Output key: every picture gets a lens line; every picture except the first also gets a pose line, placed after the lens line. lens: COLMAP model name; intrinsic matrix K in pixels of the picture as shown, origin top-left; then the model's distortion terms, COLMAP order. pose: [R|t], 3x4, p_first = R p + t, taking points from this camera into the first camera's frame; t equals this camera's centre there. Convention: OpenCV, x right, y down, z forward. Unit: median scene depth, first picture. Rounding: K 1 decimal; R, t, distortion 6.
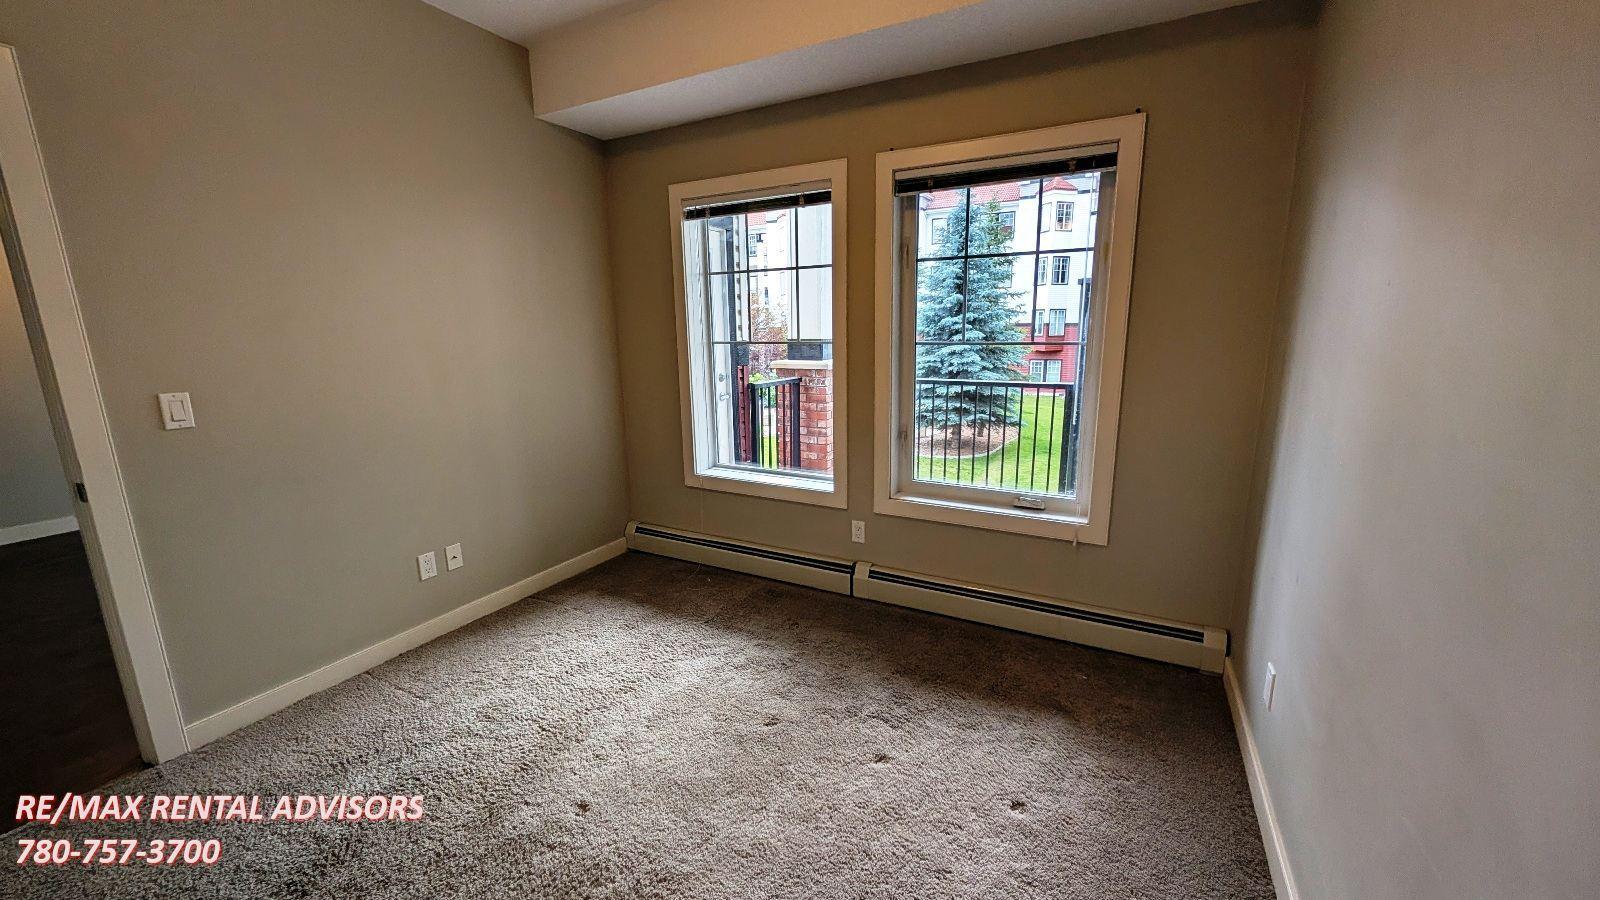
lens RADIAL K [[613.4, 0, 806.5], [0, 613.4, 443.9], [0, 0, 1]] dist [0.003985, 0.000733]
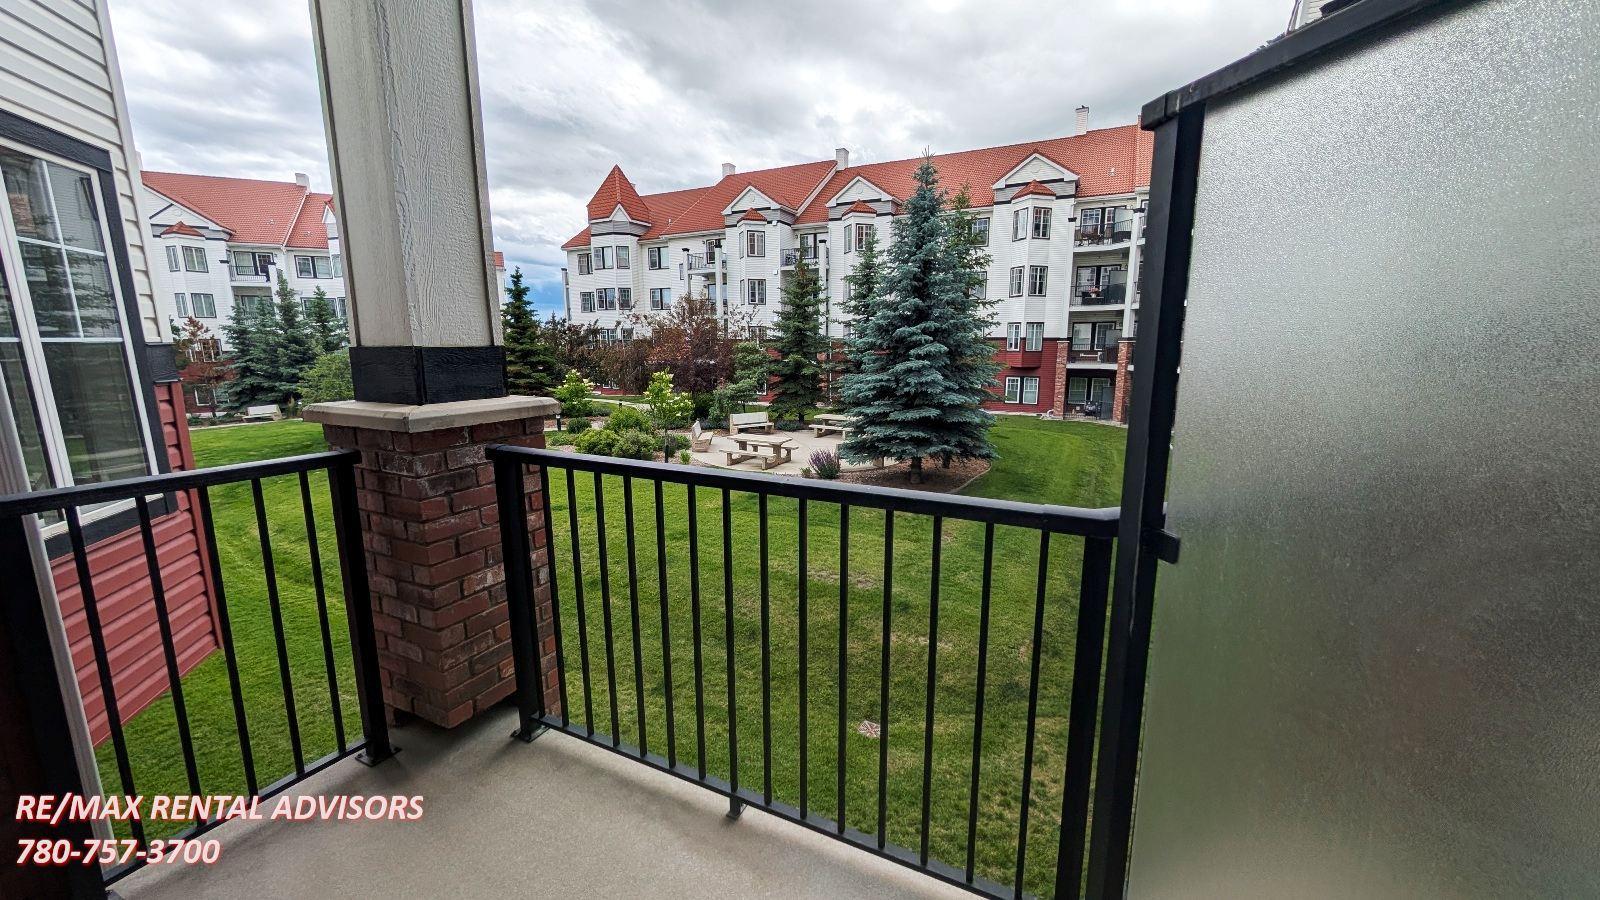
lens RADIAL K [[613.4, 0, 803.5], [0, 613.4, 443.9], [0, 0, 1]] dist [0.003985, 0.000733]
pose [[0.999602, 0.004061, 0.027933, 0.072815], [-0.003468, 0.999768, -0.021260, -0.031295], [-0.028013, 0.021155, 0.999384, 0.184259]]
